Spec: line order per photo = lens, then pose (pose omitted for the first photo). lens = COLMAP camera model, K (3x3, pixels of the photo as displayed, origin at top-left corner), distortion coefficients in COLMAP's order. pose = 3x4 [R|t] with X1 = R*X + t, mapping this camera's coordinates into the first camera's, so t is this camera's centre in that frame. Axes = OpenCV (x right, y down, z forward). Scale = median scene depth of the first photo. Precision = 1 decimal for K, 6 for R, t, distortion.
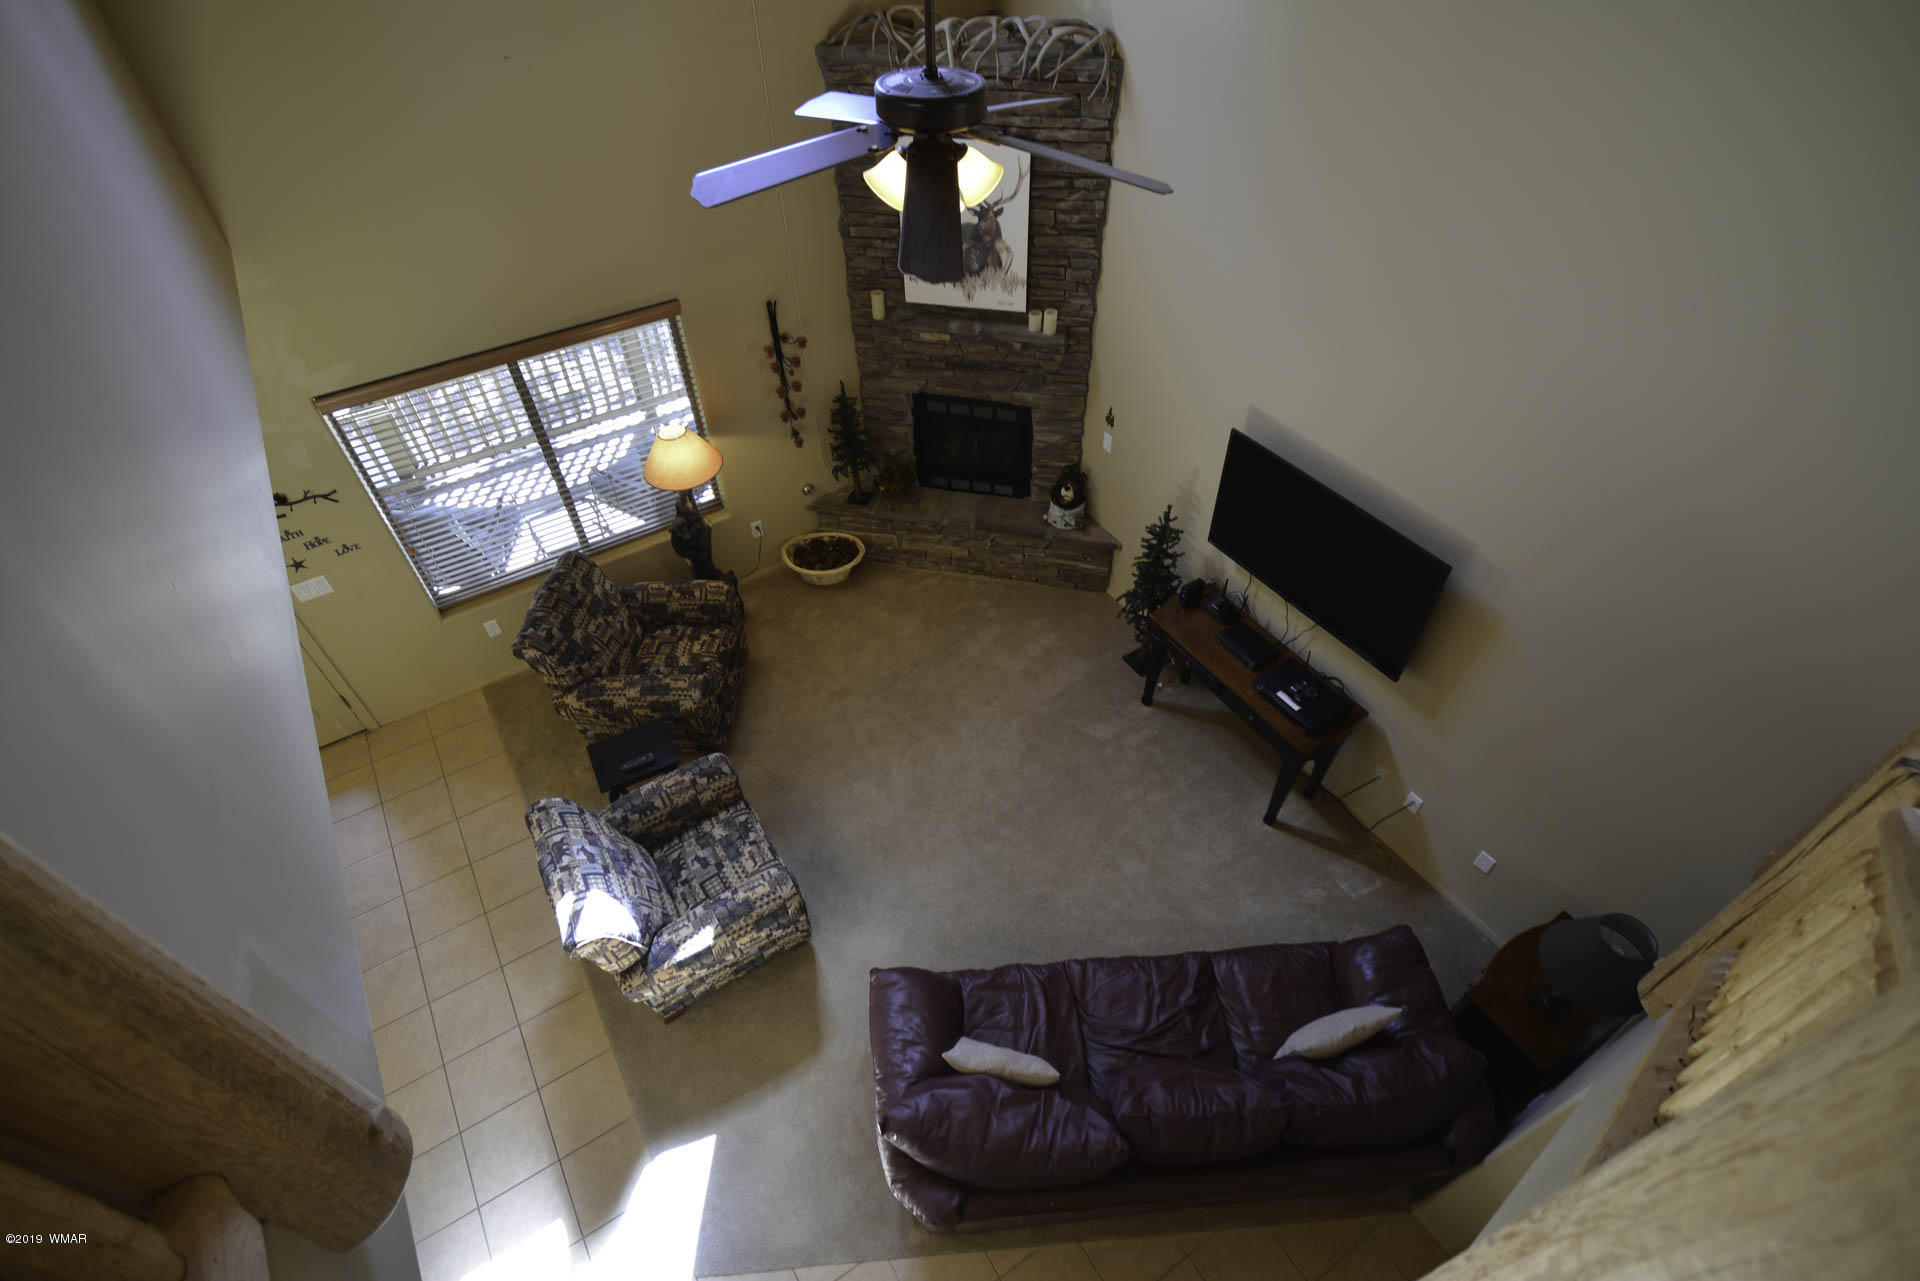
lens RADIAL K [[913.3, 0, 959.2], [0, 913.3, 646.9], [0, 0, 1]] dist [0.003319, -0.010213]
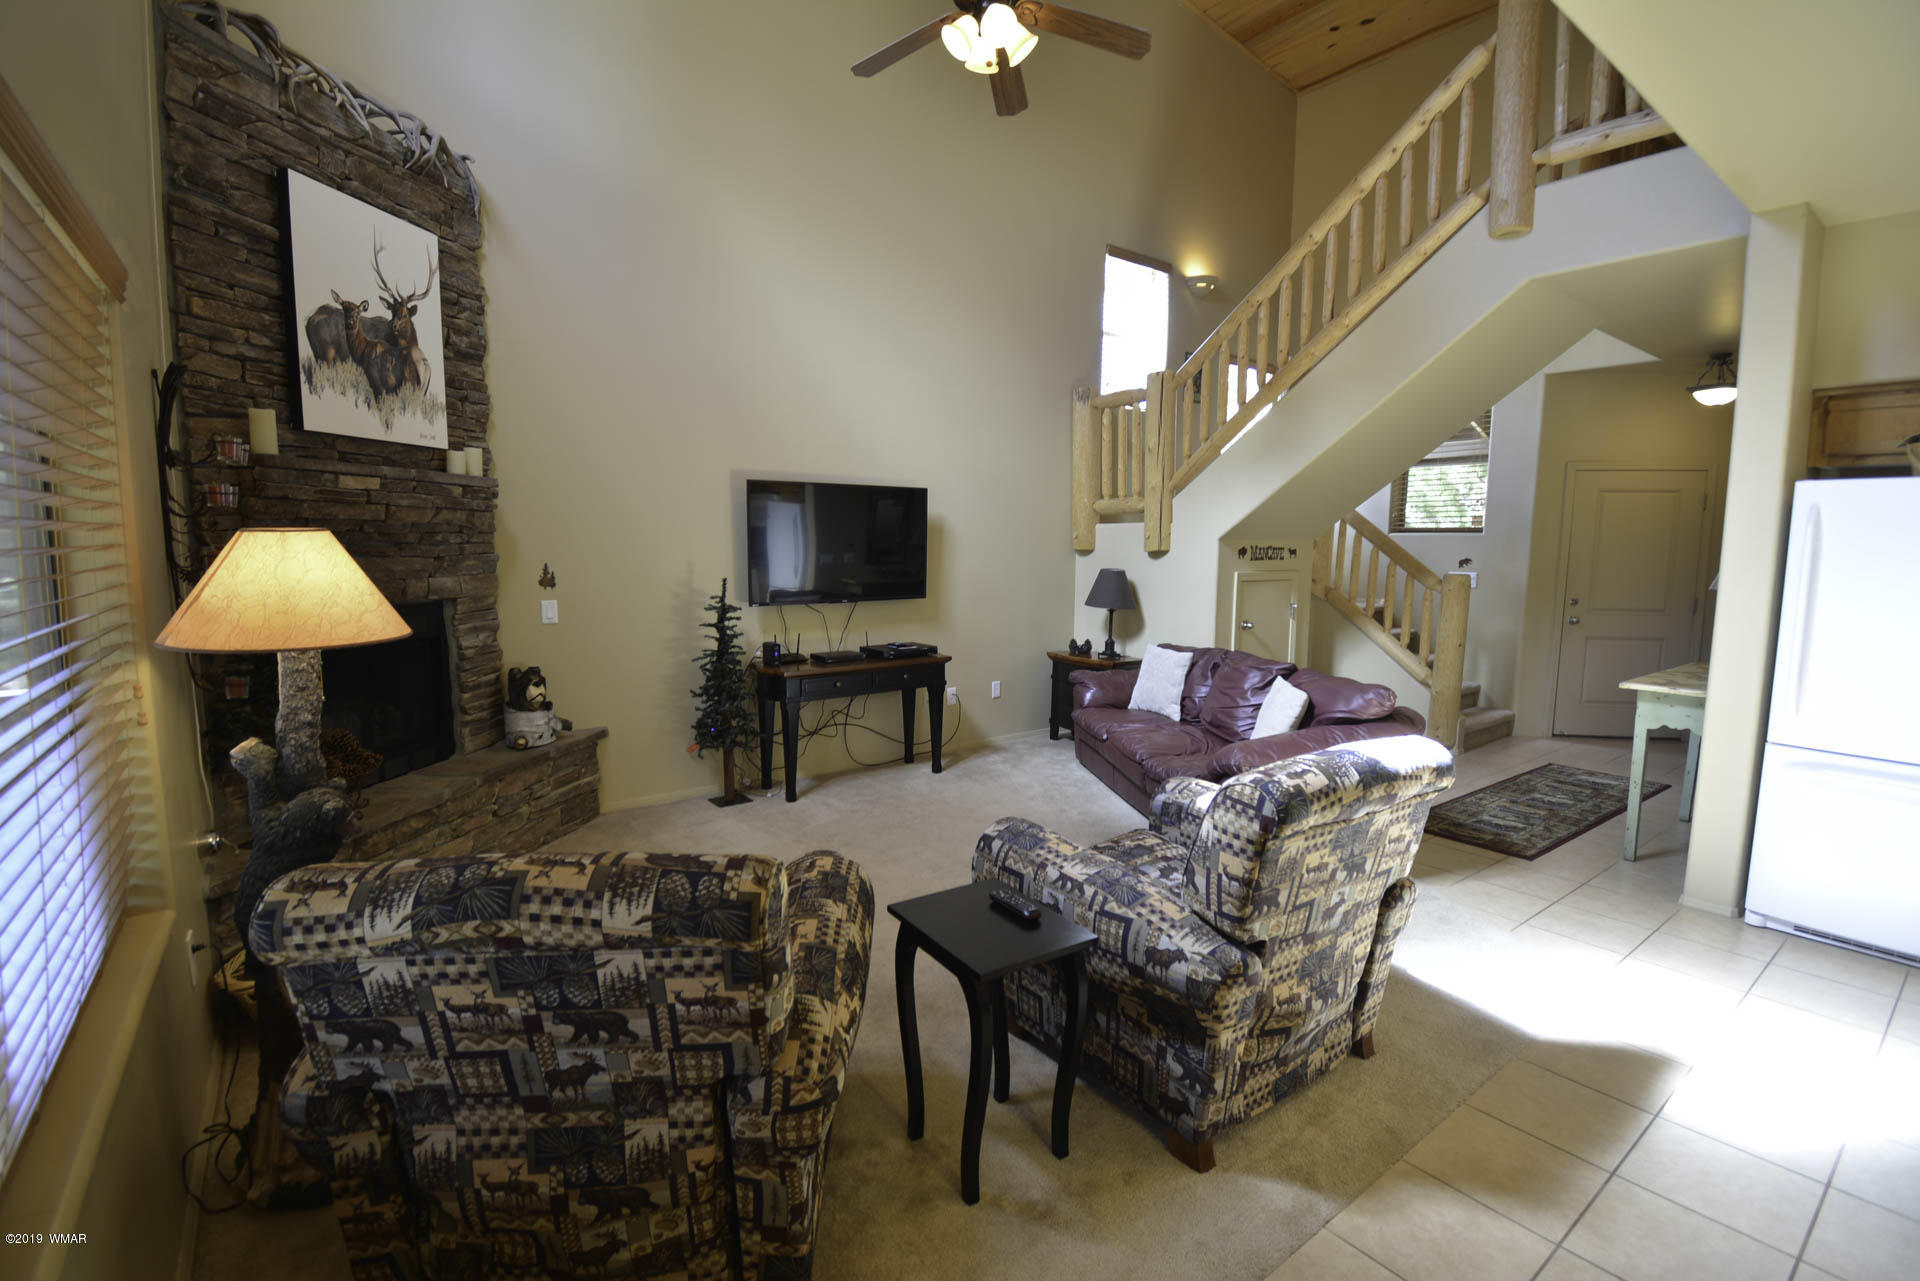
lens RADIAL K [[847.5, 0, 965.2], [0, 847.5, 637.7], [0, 0, 1]] dist [0.014568, -0.022076]
pose [[-0.083897, -0.099108, 0.991534, -0.686559], [0.721424, 0.680364, 0.129047, -0.037845], [-0.687393, 0.726142, 0.014418, 0.806792]]
